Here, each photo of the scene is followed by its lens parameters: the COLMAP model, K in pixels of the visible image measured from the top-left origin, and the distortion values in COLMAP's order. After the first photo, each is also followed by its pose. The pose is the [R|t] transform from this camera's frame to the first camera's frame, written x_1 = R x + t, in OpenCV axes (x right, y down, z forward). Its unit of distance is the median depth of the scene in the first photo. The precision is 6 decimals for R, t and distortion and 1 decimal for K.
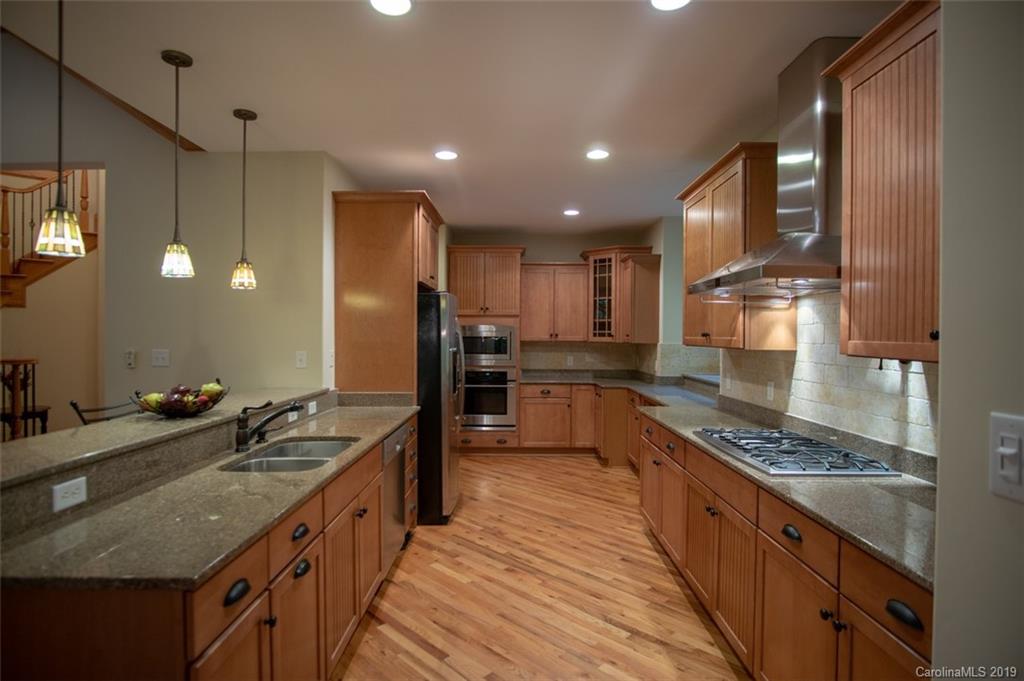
lens RADIAL K [[559.1, 0, 515.3], [0, 559.1, 334.7], [0, 0, 1]] dist [-0.023611, 0.002369]
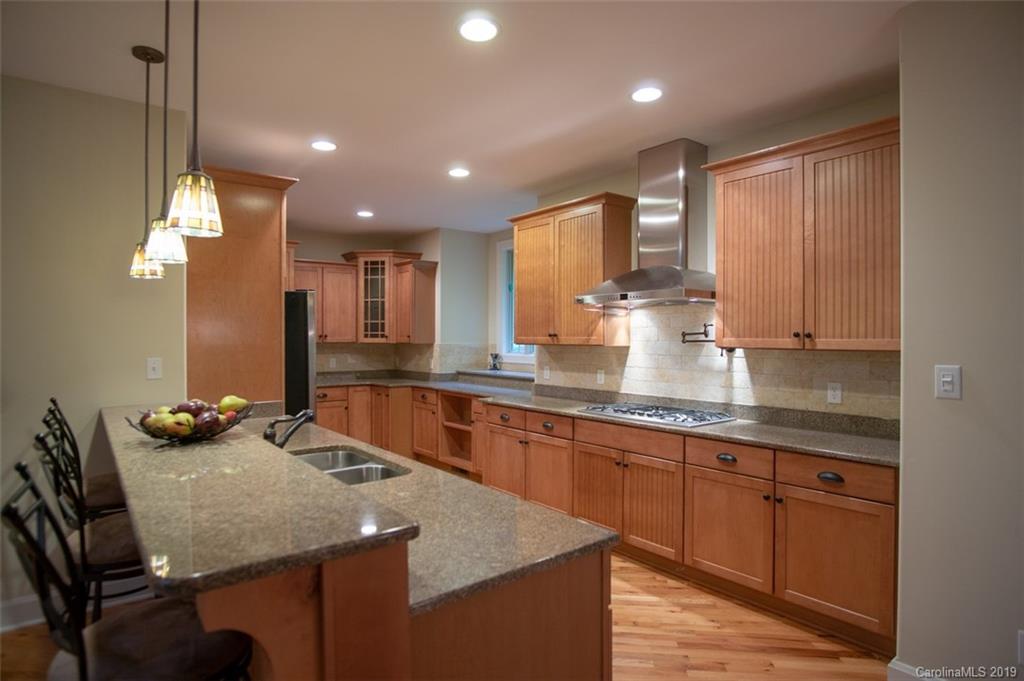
lens RADIAL K [[559.1, 0, 539.4], [0, 559.1, 337.3], [0, 0, 1]] dist [-0.023611, 0.002369]
pose [[0.771091, -0.005949, 0.636697, -0.450175], [0.003978, 0.999982, 0.004525, -0.000998], [-0.636712, -0.000956, 0.771101, 0.047097]]
